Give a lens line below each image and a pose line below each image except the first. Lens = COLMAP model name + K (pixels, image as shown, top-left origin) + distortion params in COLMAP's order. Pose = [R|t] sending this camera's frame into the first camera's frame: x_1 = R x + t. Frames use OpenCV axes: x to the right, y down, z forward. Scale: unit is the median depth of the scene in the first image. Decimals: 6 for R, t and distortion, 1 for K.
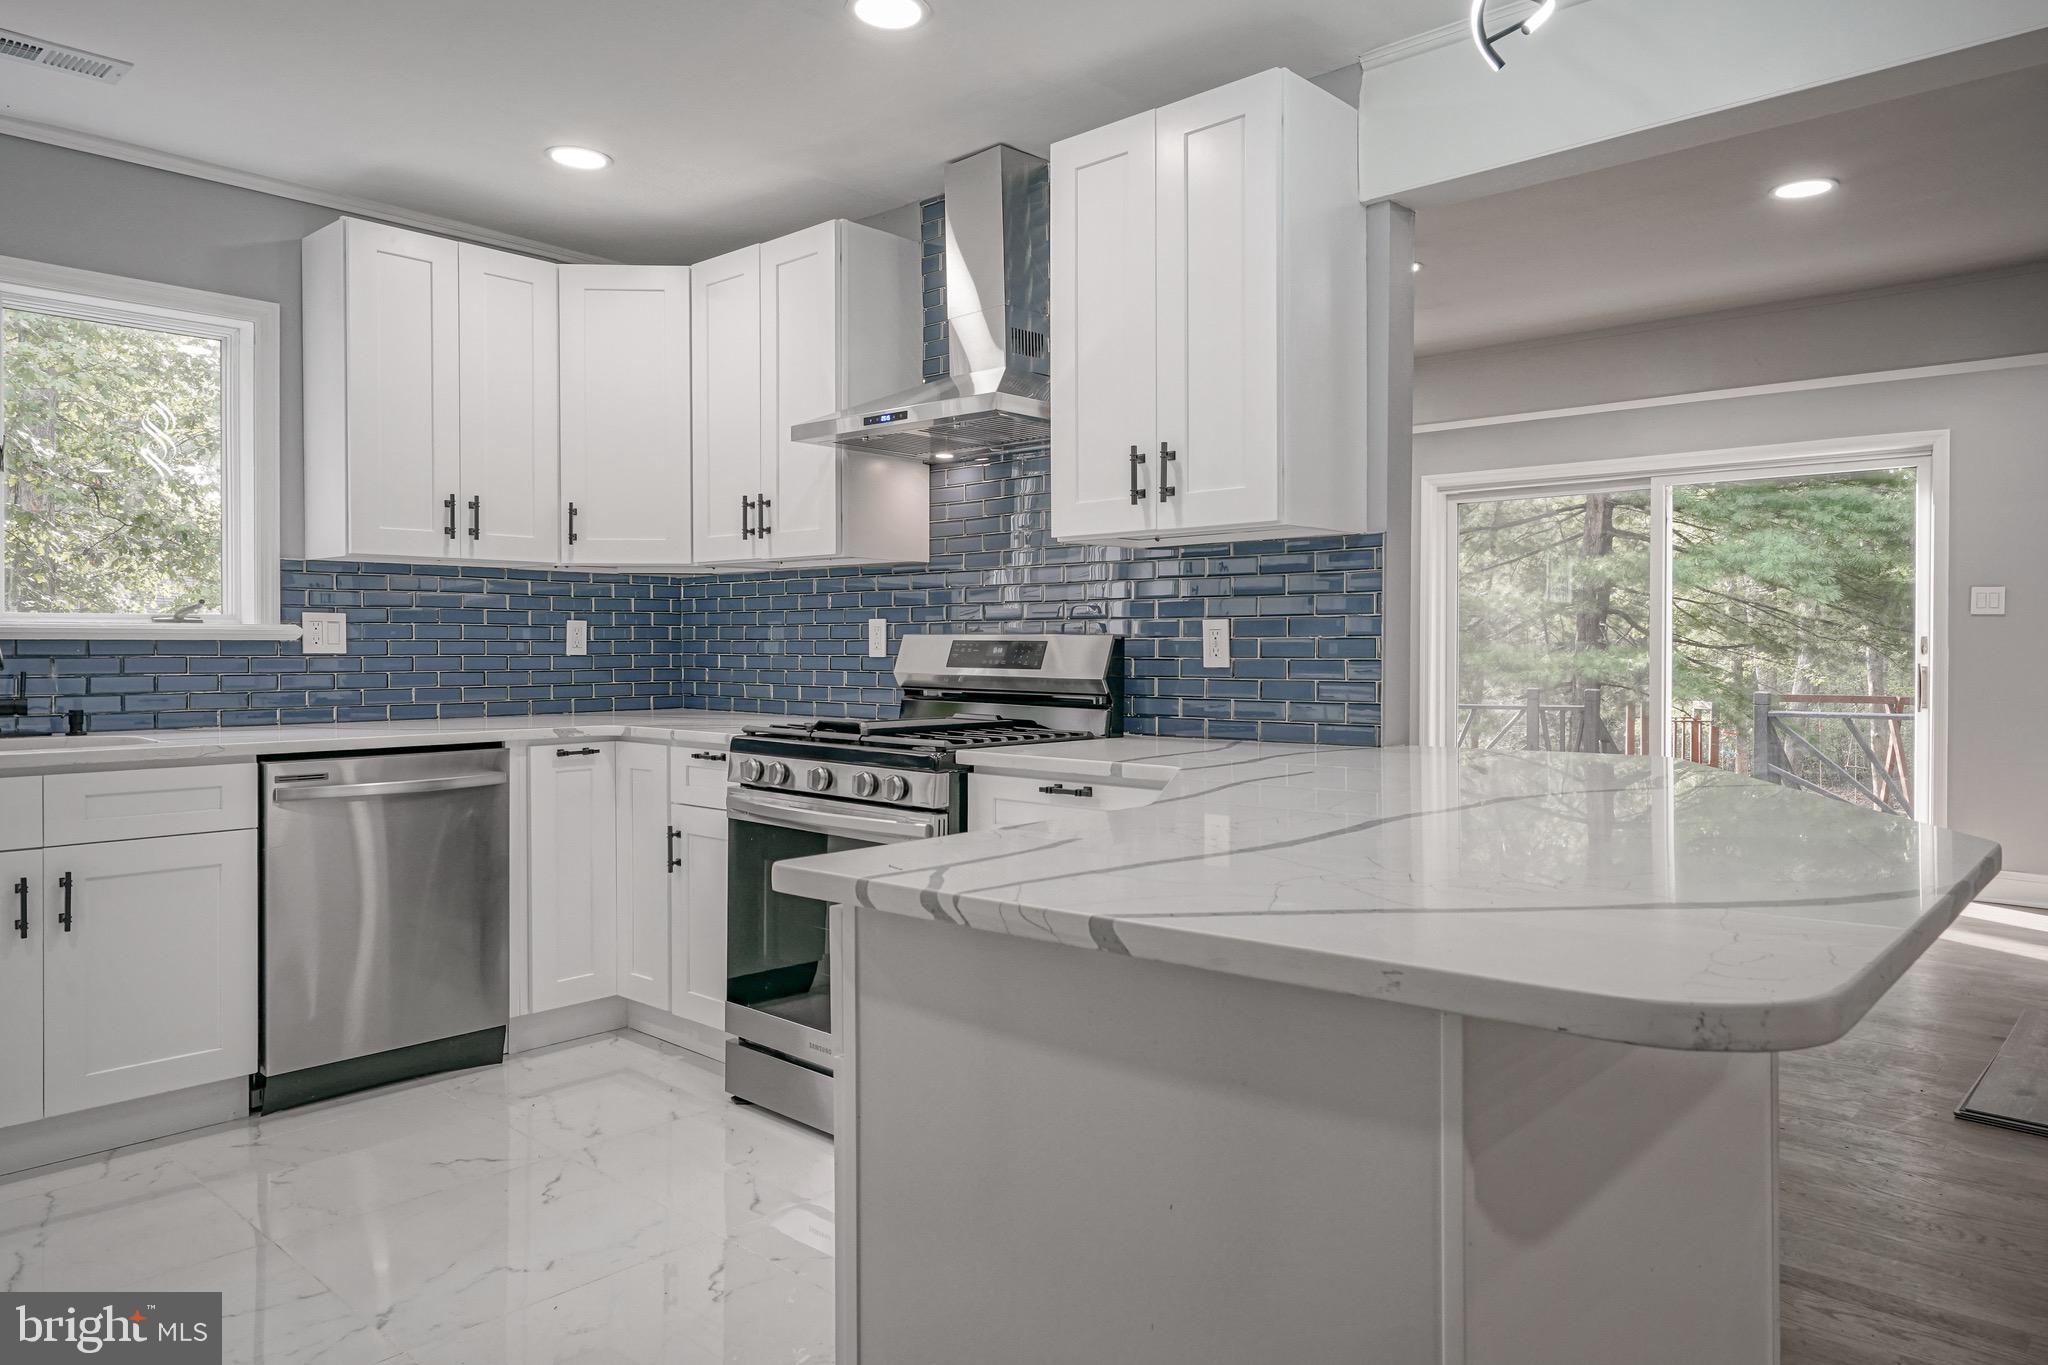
lens RADIAL K [[1305.8, 0, 1025.6], [0, 1305.8, 668.2], [0, 0, 1]] dist [-0.001961, -0.003577]
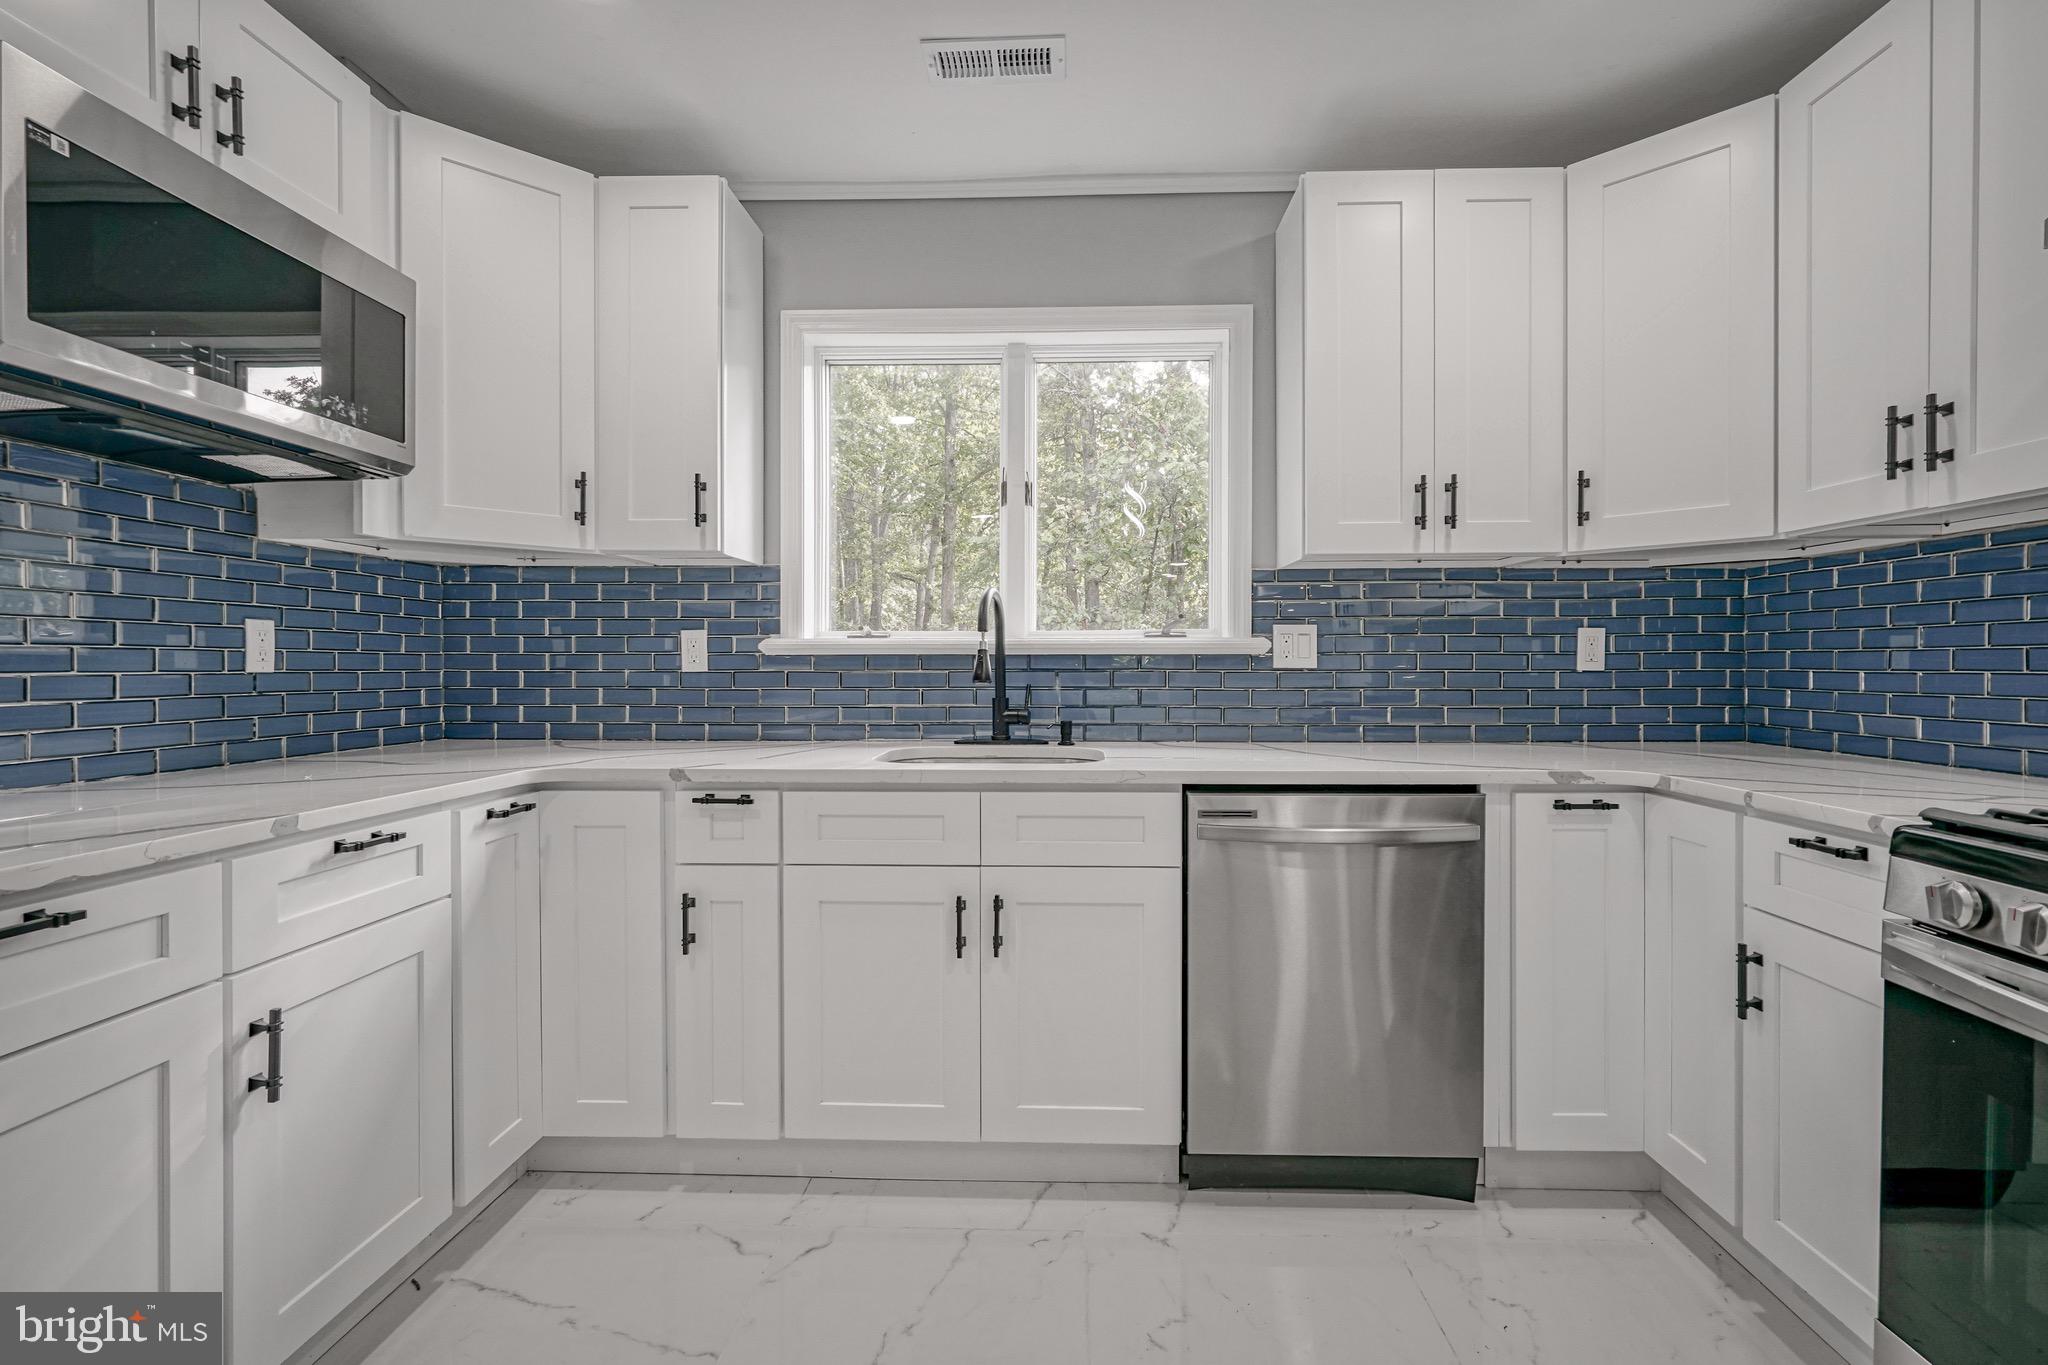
lens RADIAL K [[961.7, 0, 1031.6], [0, 961.7, 671.9], [0, 0, 1]] dist [-0.000029, 0.000907]
pose [[0.644219, 0.004955, -0.764825, -0.132336], [-0.010803, 0.999938, -0.002621, -0.004696], [0.764765, 0.009951, 0.644233, 0.417435]]
